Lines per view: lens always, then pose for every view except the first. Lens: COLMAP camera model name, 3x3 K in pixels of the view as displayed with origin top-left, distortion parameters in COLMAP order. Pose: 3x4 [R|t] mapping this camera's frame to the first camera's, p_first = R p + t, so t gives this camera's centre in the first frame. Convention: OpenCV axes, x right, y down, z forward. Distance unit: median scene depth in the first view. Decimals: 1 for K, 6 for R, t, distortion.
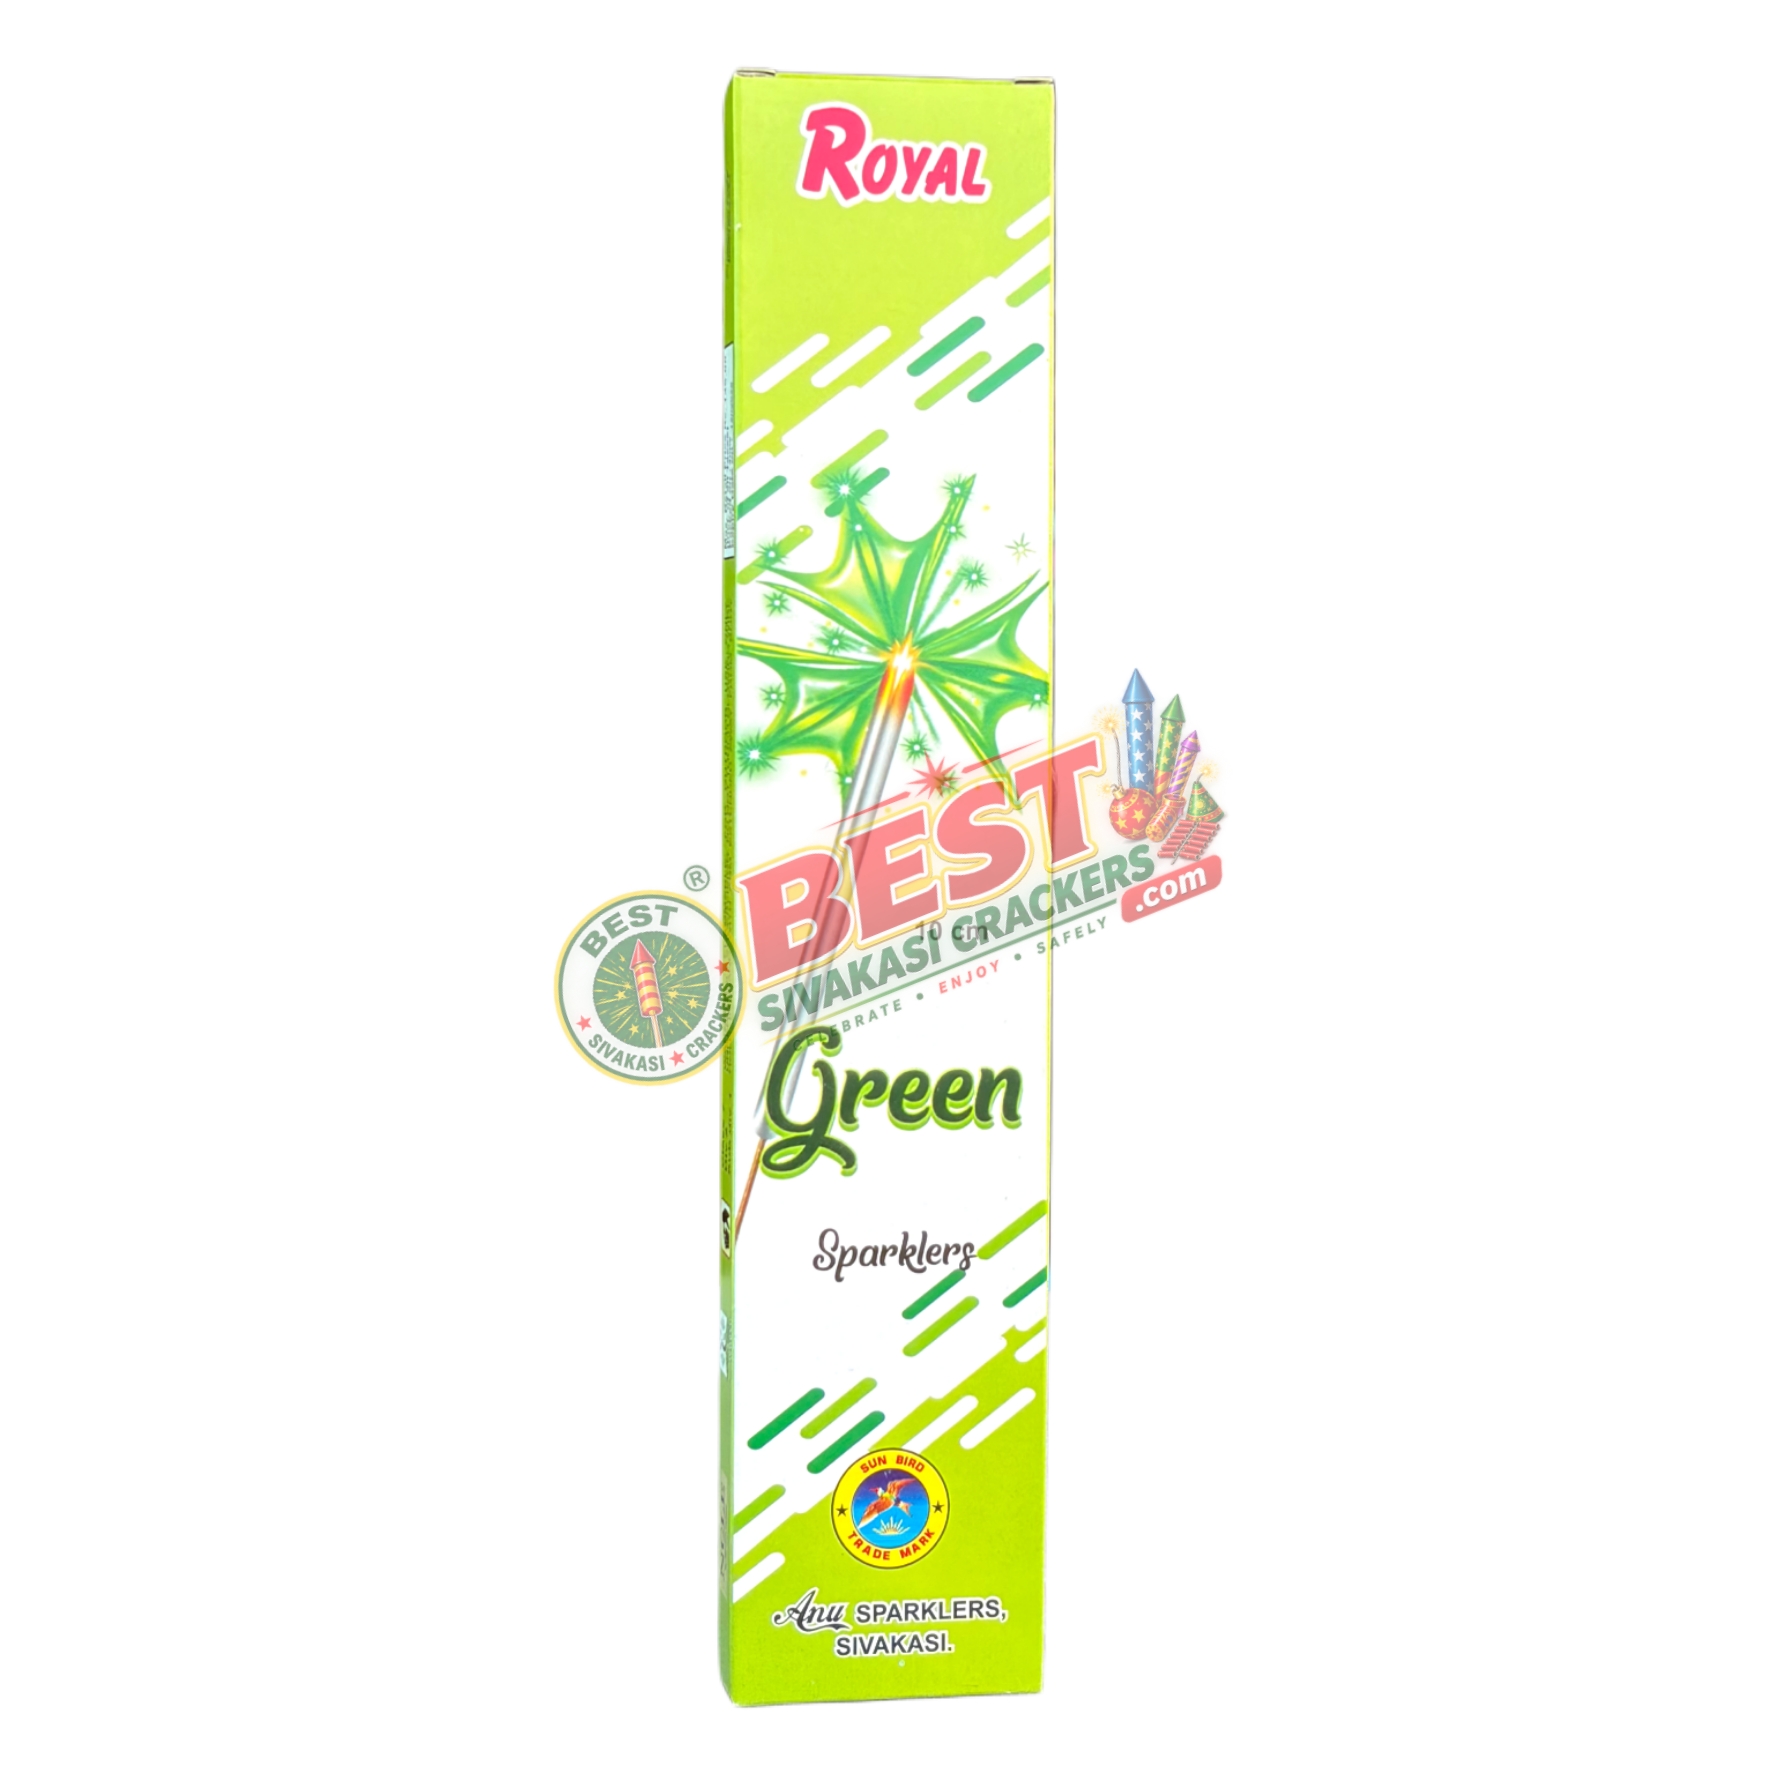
lens RADIAL K [[7082.5, 0, 886.7], [0, 7082.5, 886.5], [0, 0, 1]] dist [-0.301533, 0.000000]
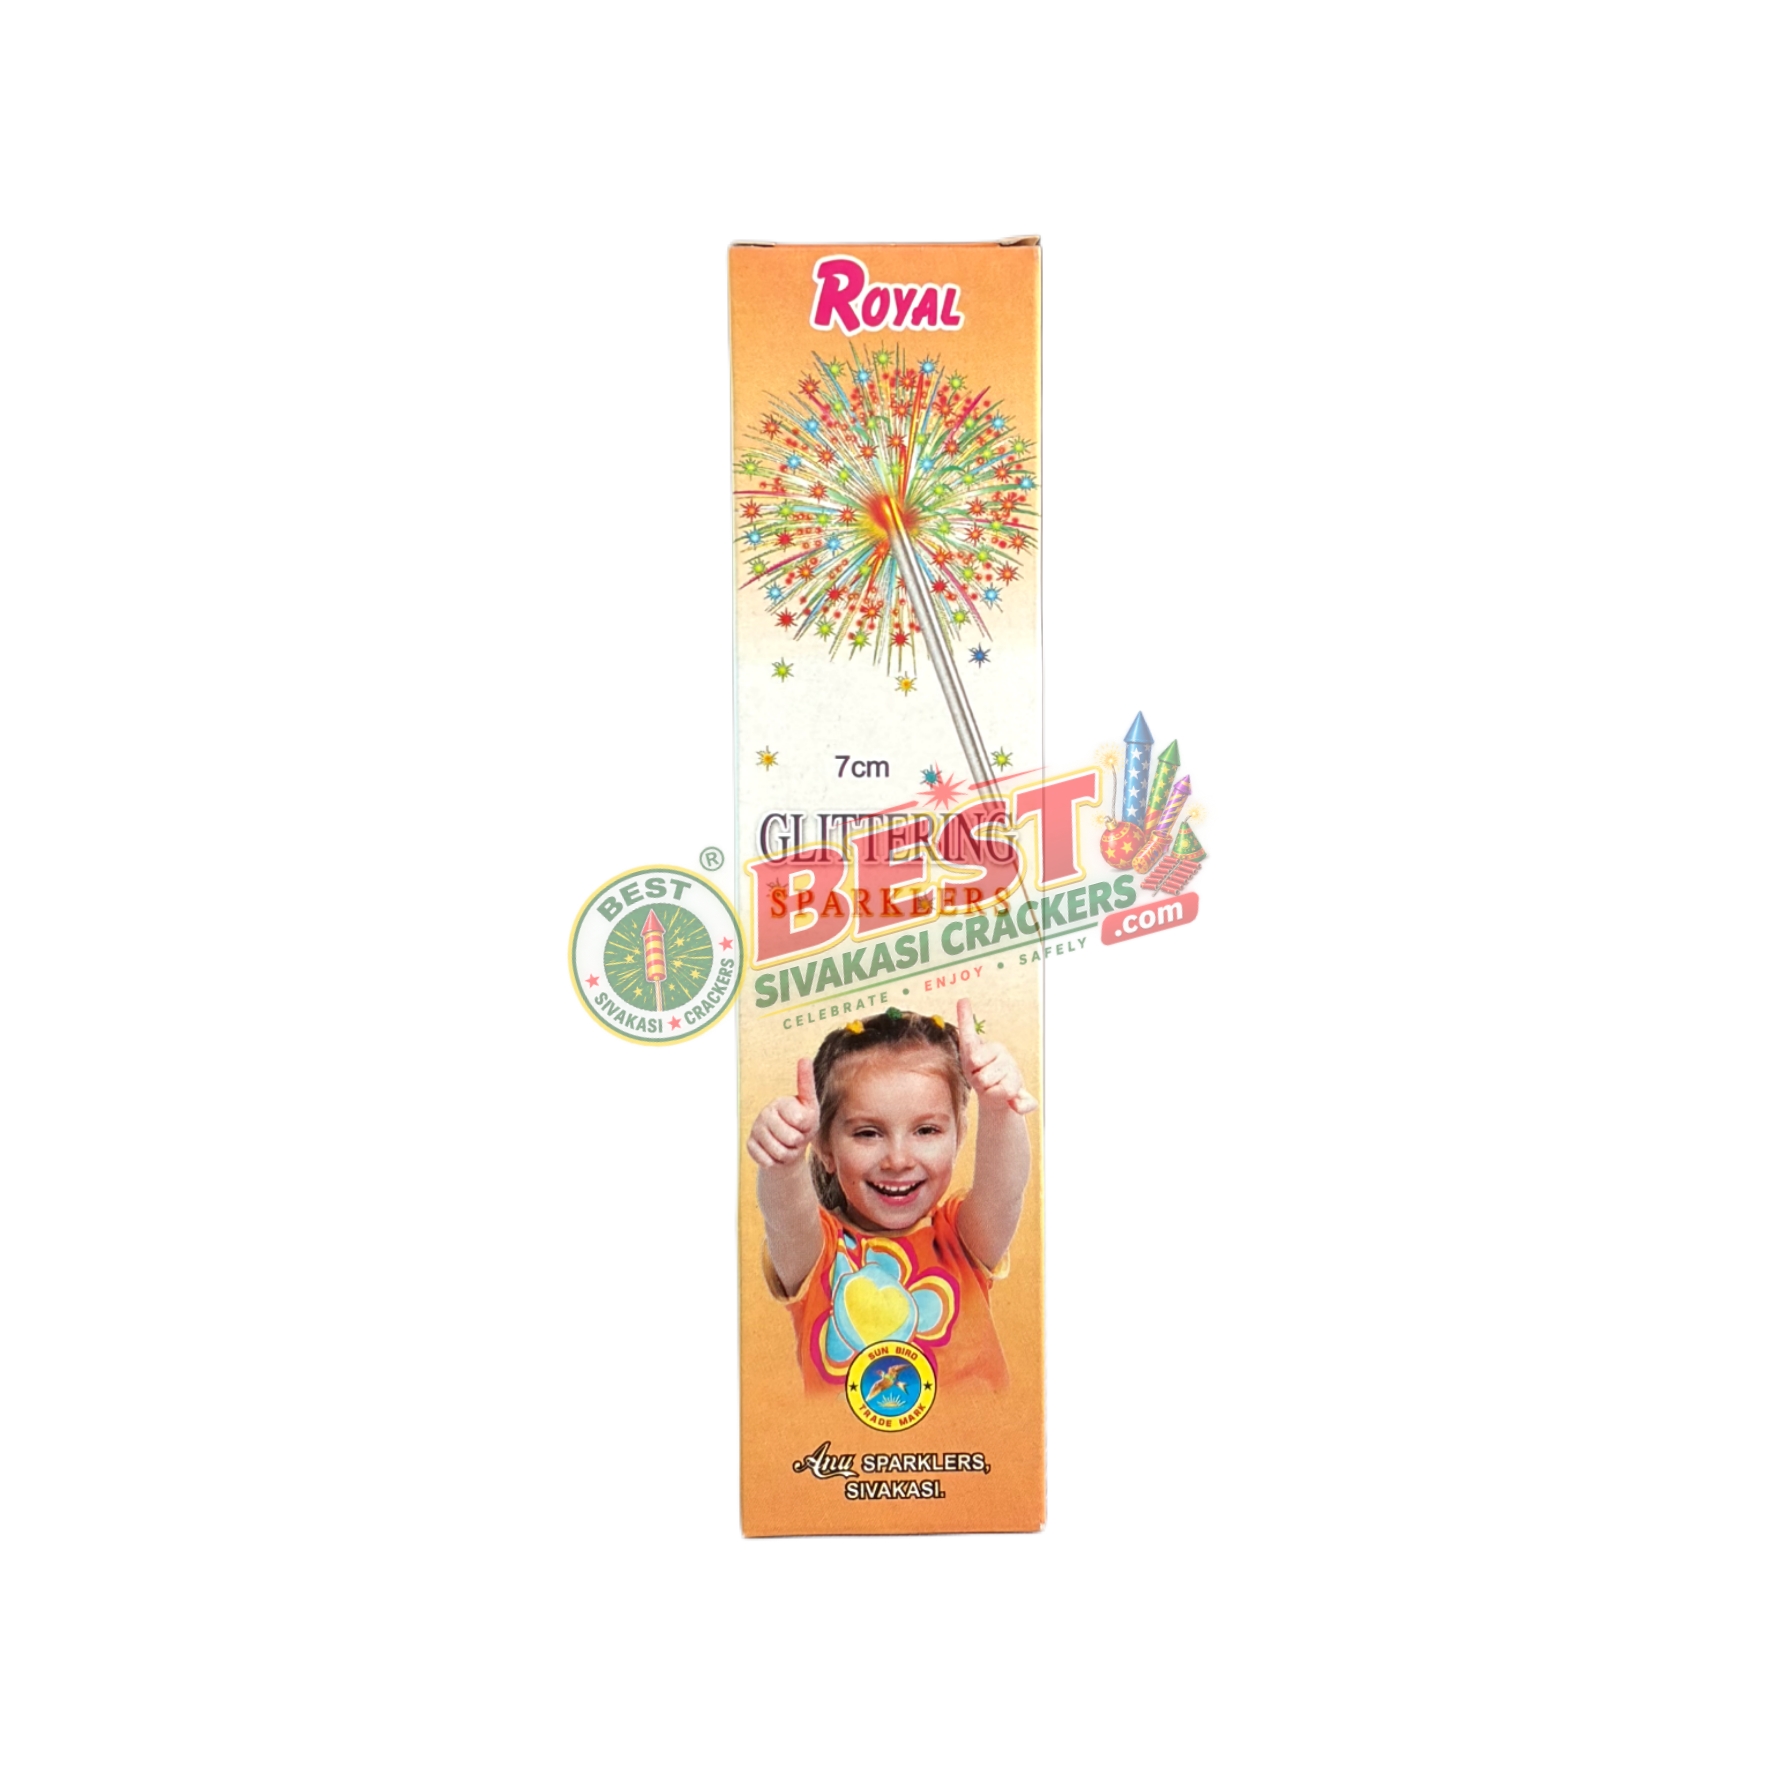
lens RADIAL K [[7082.5, 0, 887.0], [0, 7082.5, 887.9], [0, 0, 1]] dist [-0.301533, 0.000000]
pose [[0.993561, 0.113281, -0.001929, 0.002125], [-0.113281, 0.993563, -0.000069, 0.000281], [0.001908, 0.000287, 0.999998, -0.074535]]
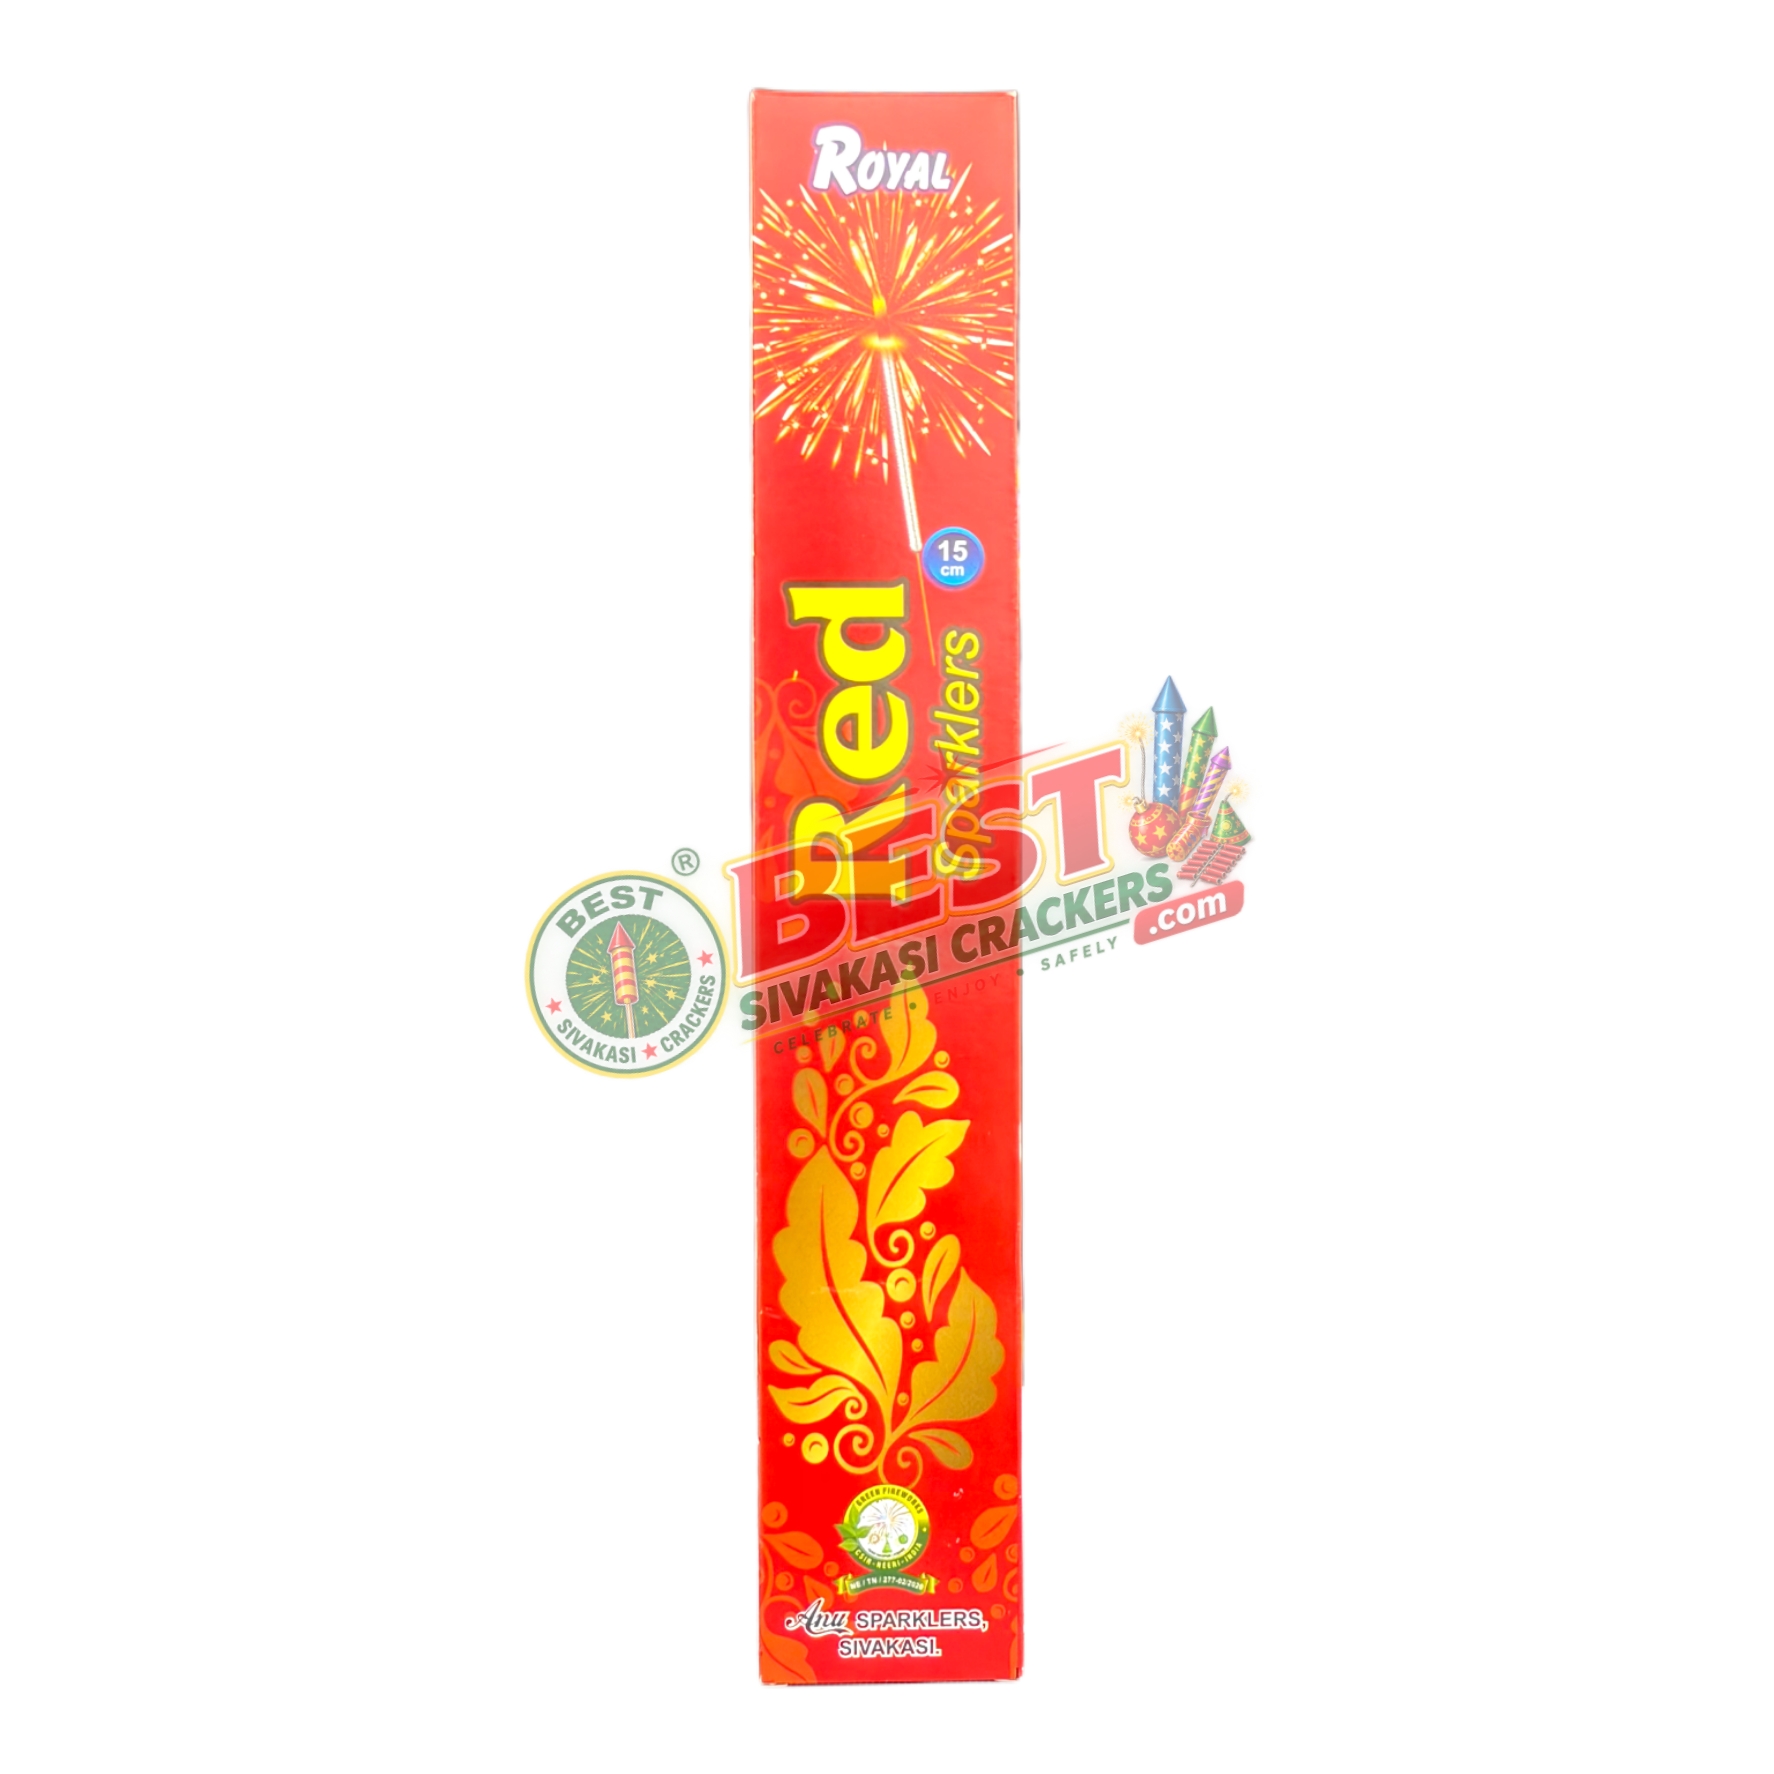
lens RADIAL K [[7082.5, 0, 888.0], [0, 7082.5, 886.8], [0, 0, 1]] dist [-0.301533, 0.000000]
pose [[0.996929, 0.078288, -0.002009, 0.002060], [-0.078287, 0.996931, 0.000806, -0.000732], [0.002066, -0.000646, 0.999998, 0.061002]]
